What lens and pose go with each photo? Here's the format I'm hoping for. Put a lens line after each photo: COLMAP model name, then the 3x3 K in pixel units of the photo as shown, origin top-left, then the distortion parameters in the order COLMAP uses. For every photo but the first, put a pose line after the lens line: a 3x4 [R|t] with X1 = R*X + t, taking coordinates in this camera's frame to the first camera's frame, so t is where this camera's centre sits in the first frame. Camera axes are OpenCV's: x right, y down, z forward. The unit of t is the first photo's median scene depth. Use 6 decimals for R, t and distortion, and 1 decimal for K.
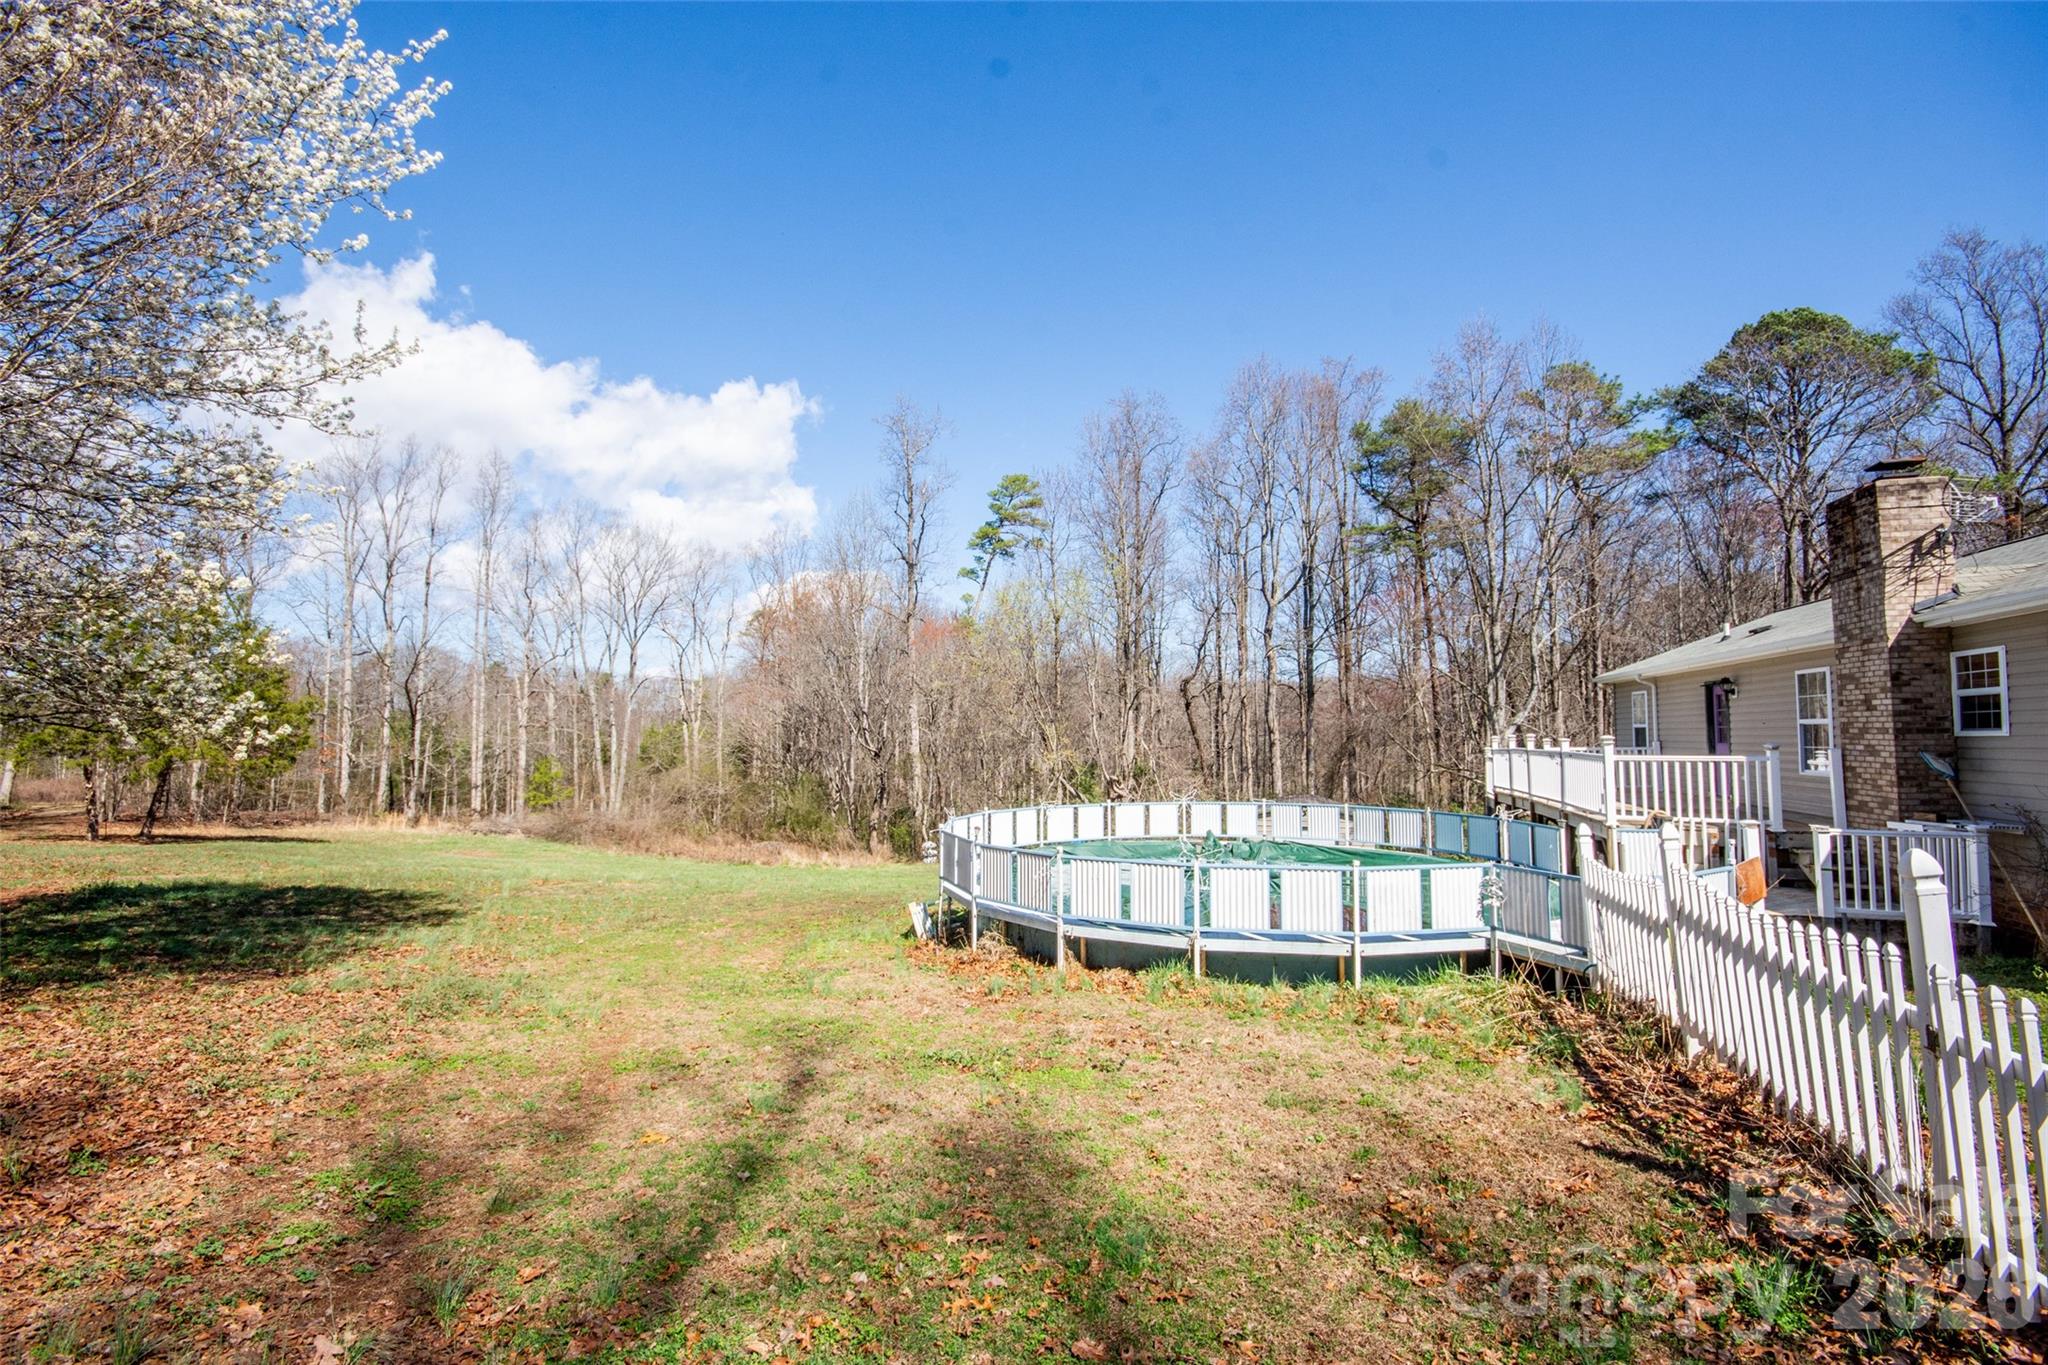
lens RADIAL K [[908.3, 0, 1025.6], [0, 908.3, 678.7], [0, 0, 1]] dist [0.000209, -0.000181]
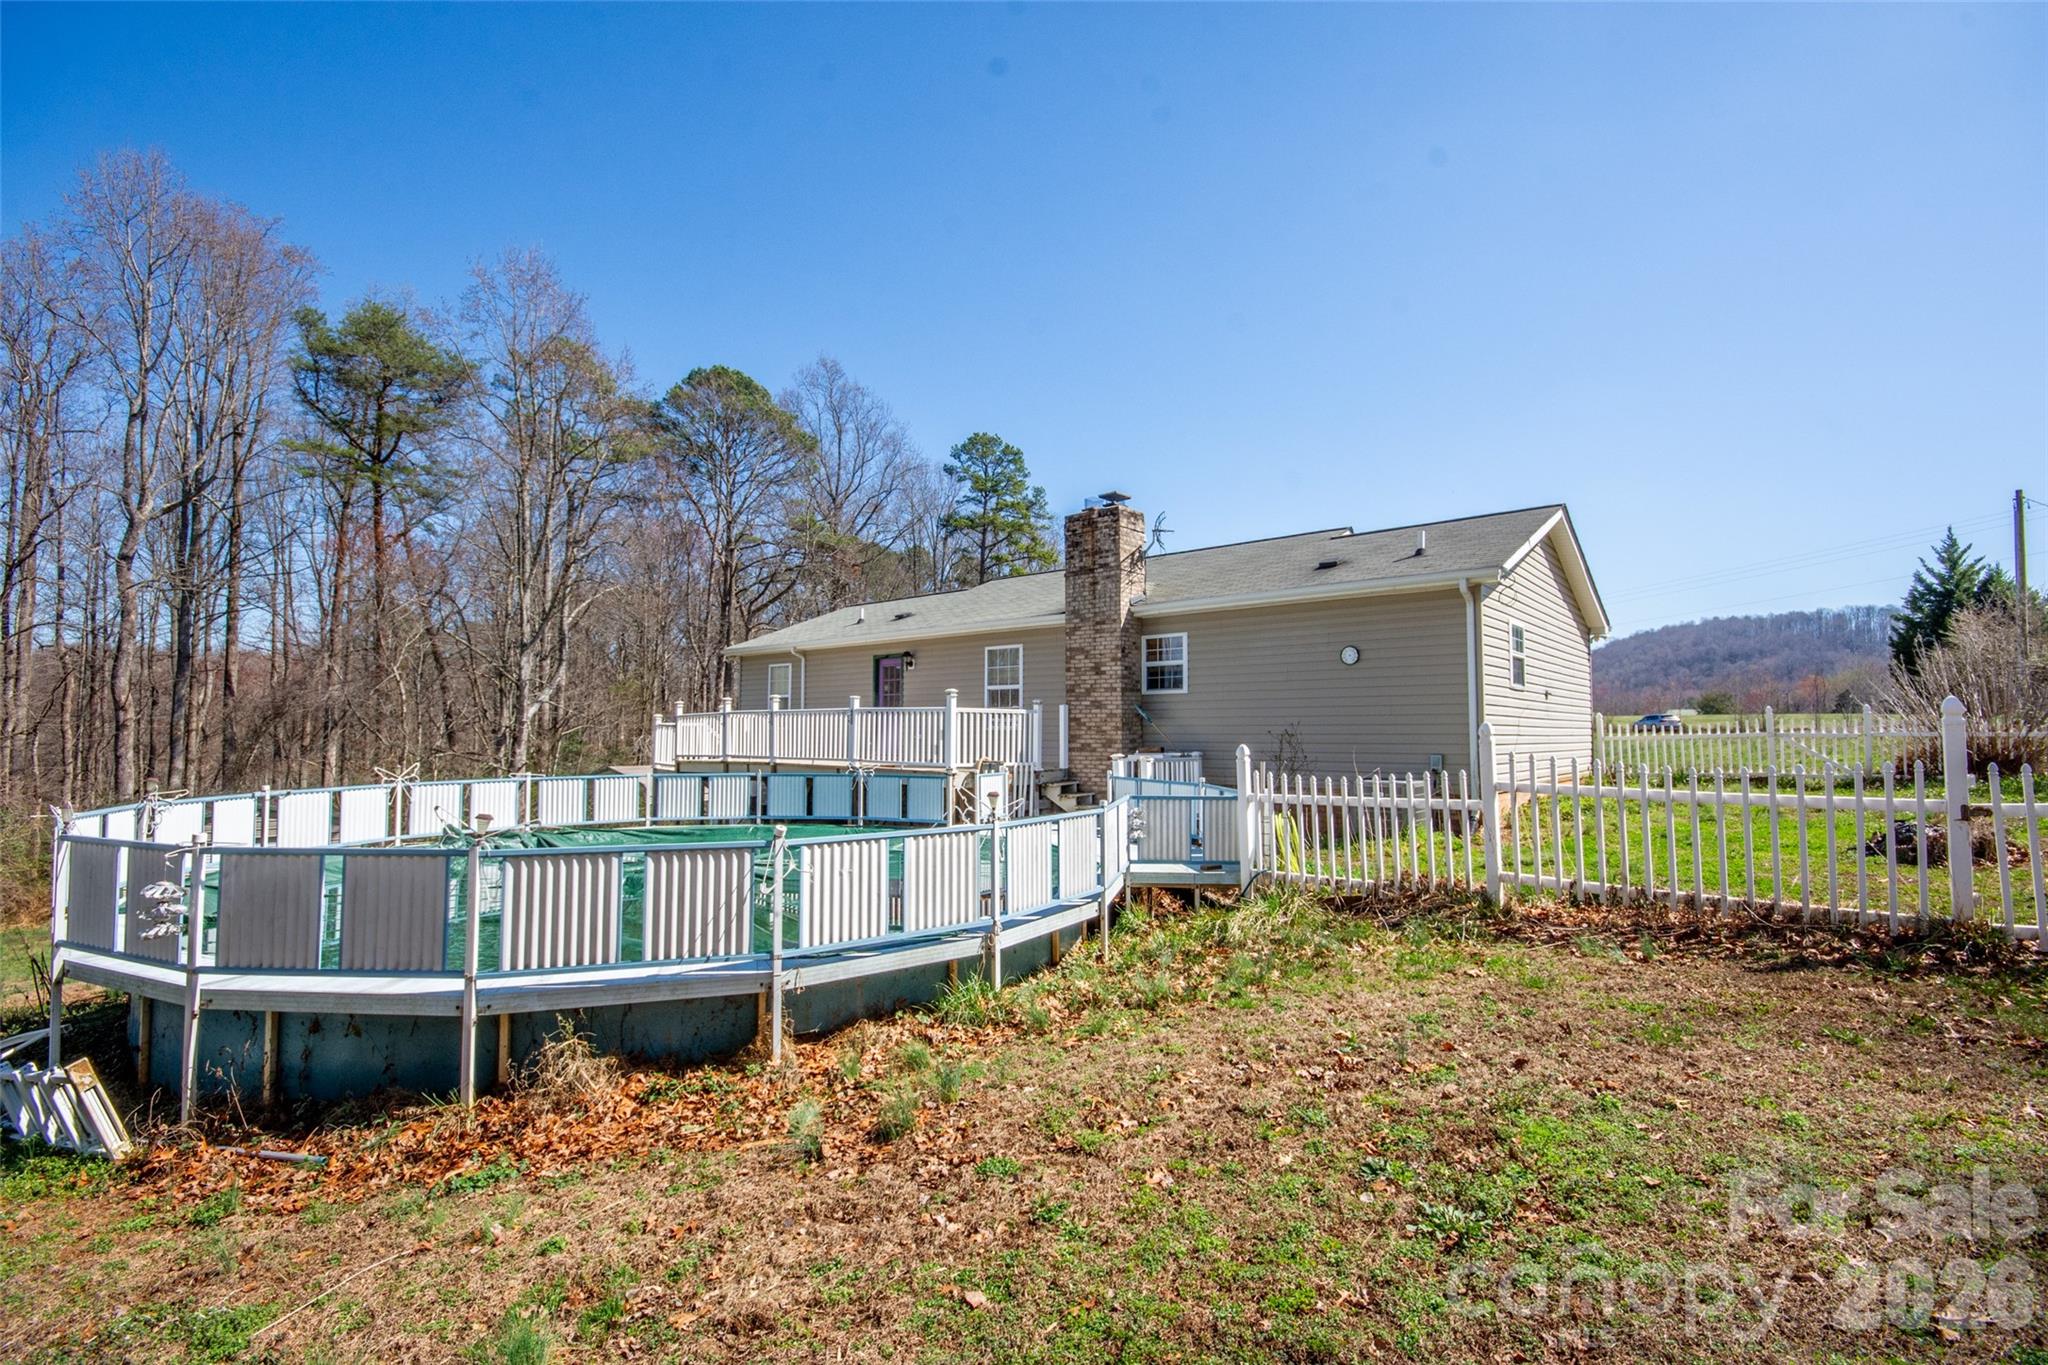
lens RADIAL K [[908.3, 0, 1025.6], [0, 908.3, 678.7], [0, 0, 1]] dist [0.000209, -0.000181]
pose [[0.396794, 0.055722, 0.916215, -0.334977], [-0.058718, 0.997652, -0.035245, 0.093897], [-0.916028, -0.039814, 0.399134, 0.564496]]
